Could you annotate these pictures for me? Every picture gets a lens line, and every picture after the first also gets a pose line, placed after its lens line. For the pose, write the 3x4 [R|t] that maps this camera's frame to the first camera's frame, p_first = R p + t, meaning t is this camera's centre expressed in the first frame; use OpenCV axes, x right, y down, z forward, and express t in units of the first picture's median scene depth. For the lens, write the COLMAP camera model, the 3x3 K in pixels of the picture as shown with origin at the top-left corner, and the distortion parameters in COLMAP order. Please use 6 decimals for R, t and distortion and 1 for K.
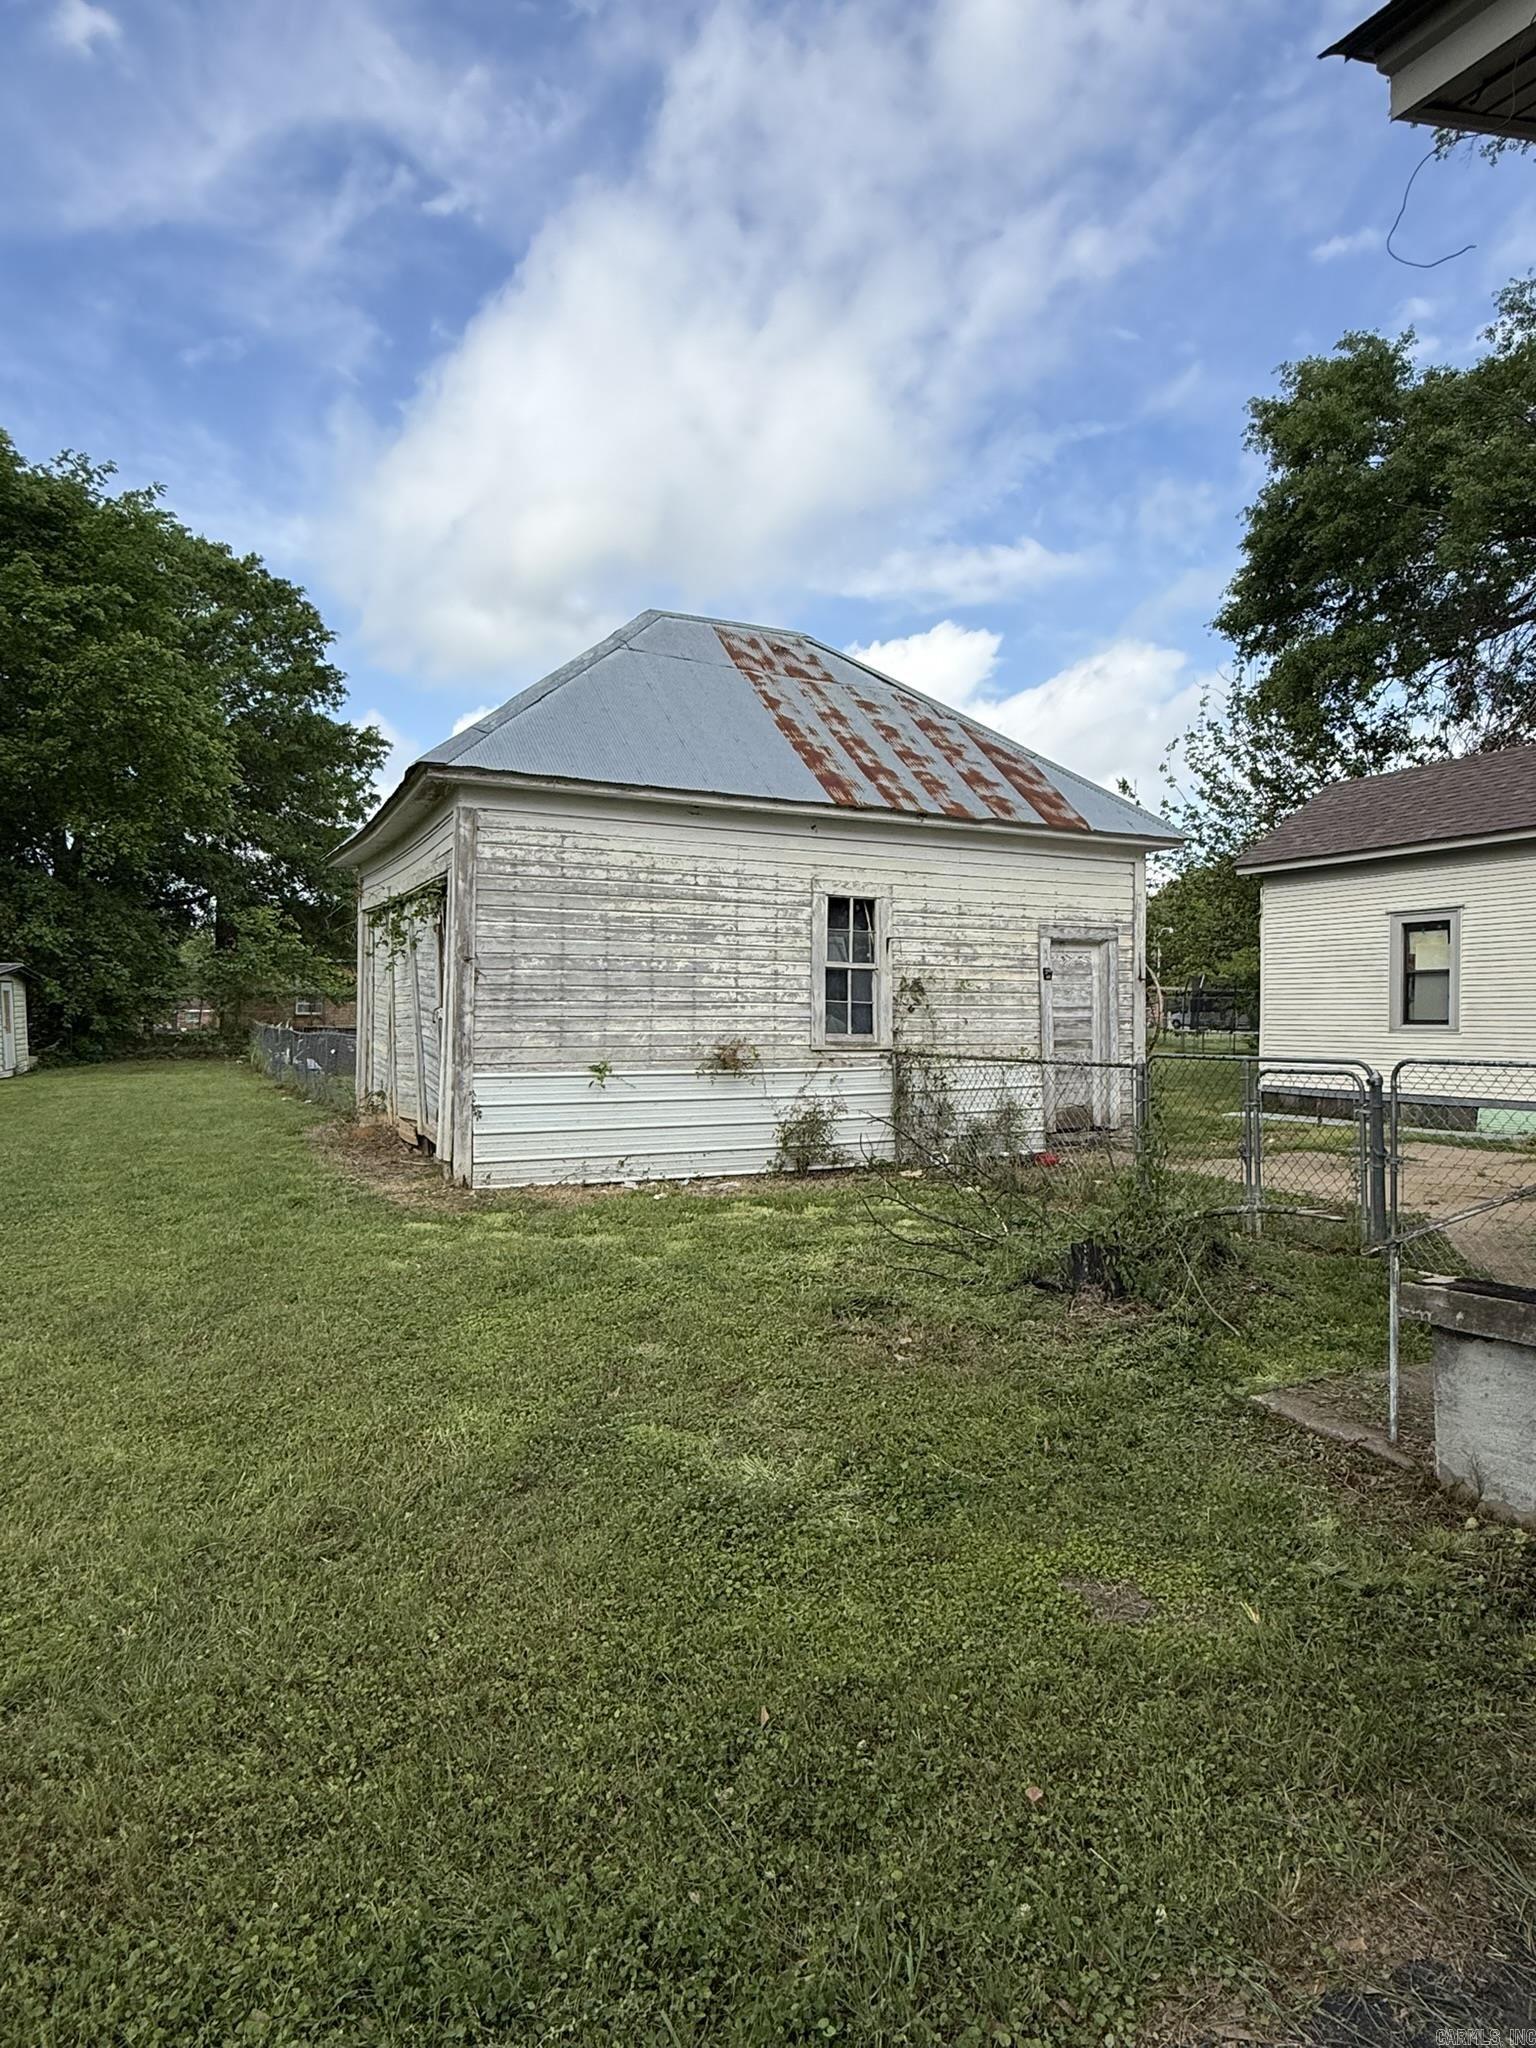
lens RADIAL K [[1204.5, 0, 766.0], [0, 1204.5, 1018.8], [0, 0, 1]] dist [0.002645, -0.001353]
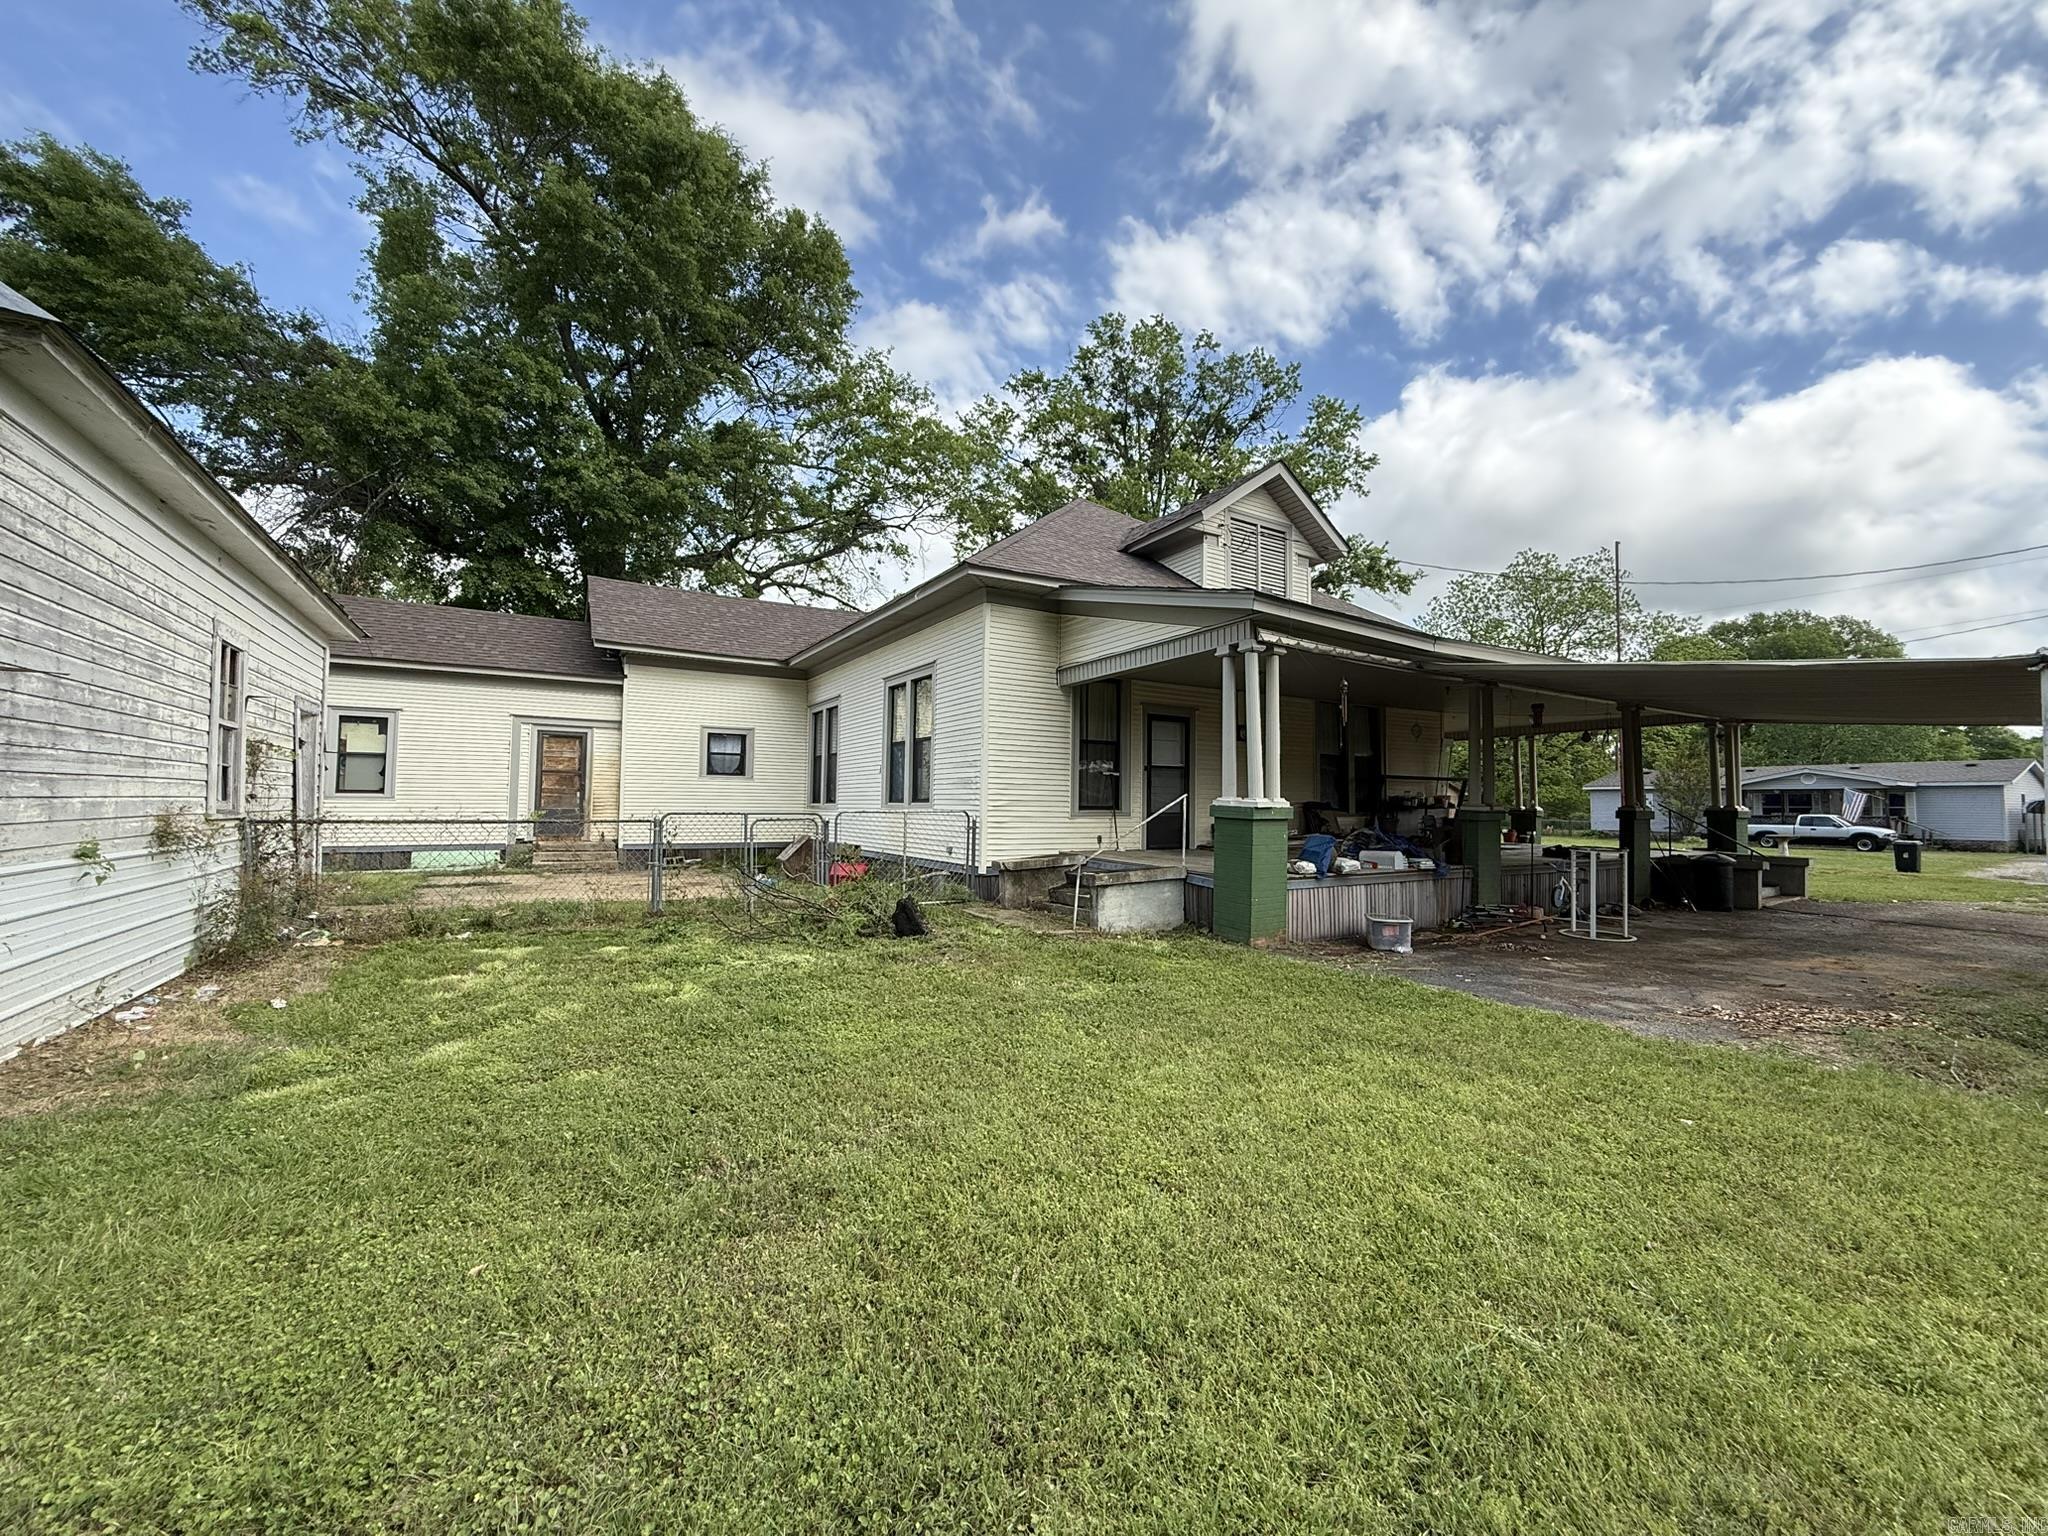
lens RADIAL K [[810.2, 0, 1019.9], [0, 810.2, 769.8], [0, 0, 1]] dist [-0.000867, 0.000155]
pose [[-0.053631, 0.034364, 0.997969, -0.511833], [-0.006965, 0.999370, -0.034786, 0.006254], [-0.998537, -0.008817, -0.053357, 0.419129]]
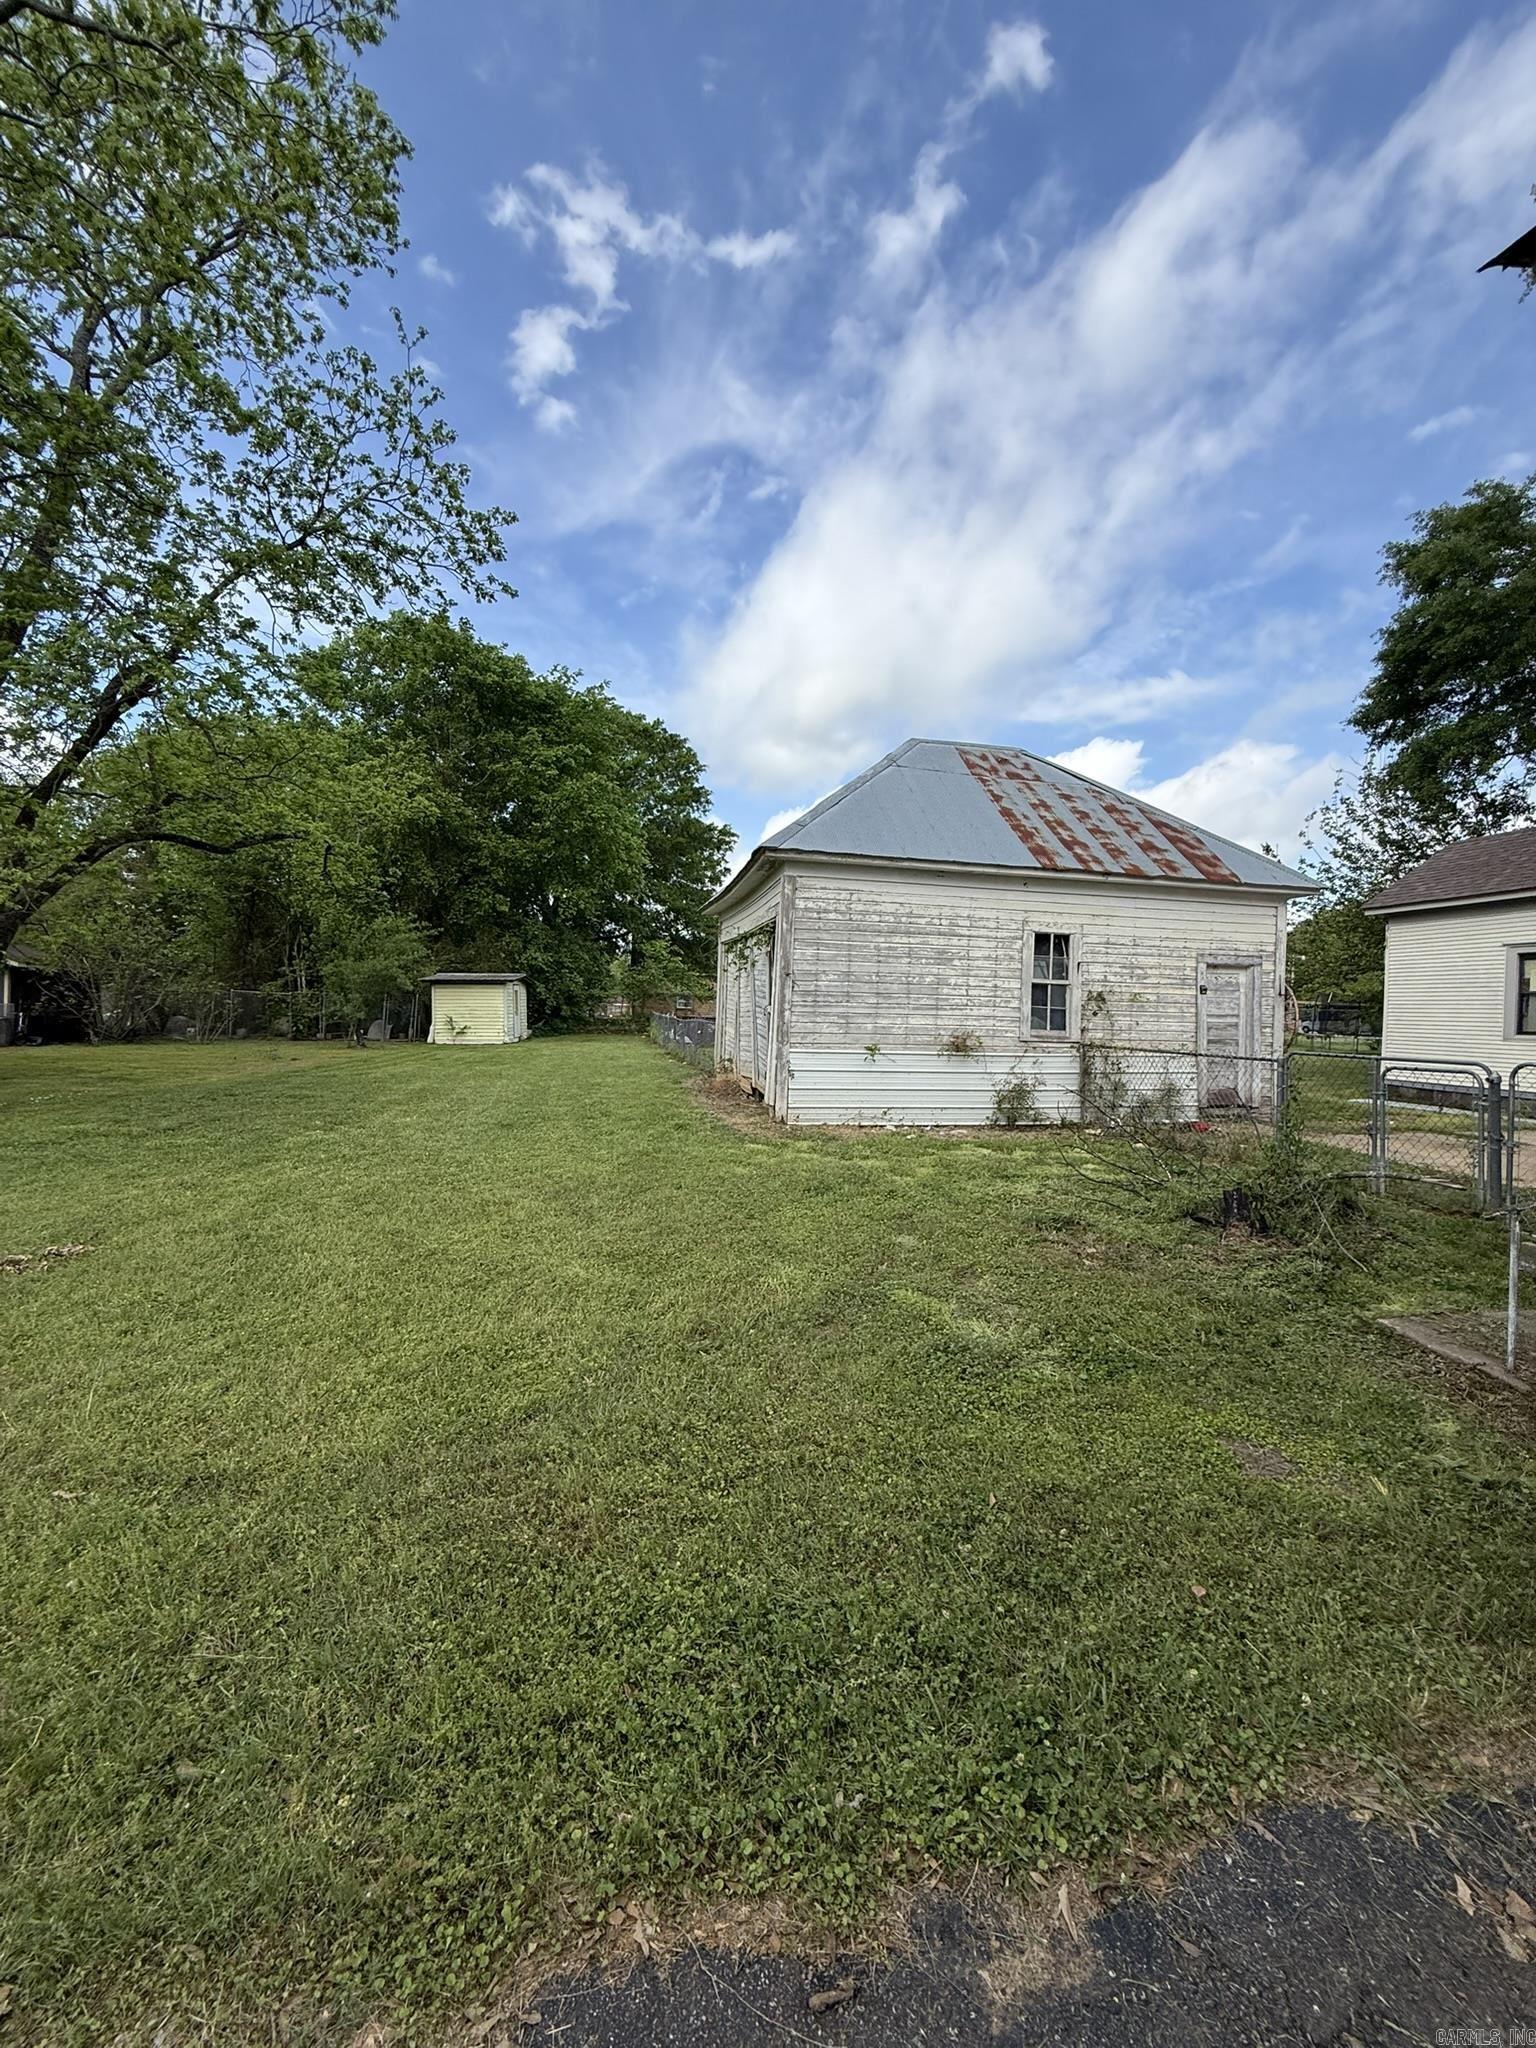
lens RADIAL K [[810.2, 0, 768.1], [0, 810.2, 1016.6], [0, 0, 1]] dist [-0.000867, 0.000155]
pose [[0.966903, 0.023625, -0.254048, -0.006637], [-0.023230, 0.999720, 0.004556, 0.000087], [0.254085, 0.001496, 0.967181, -0.002346]]
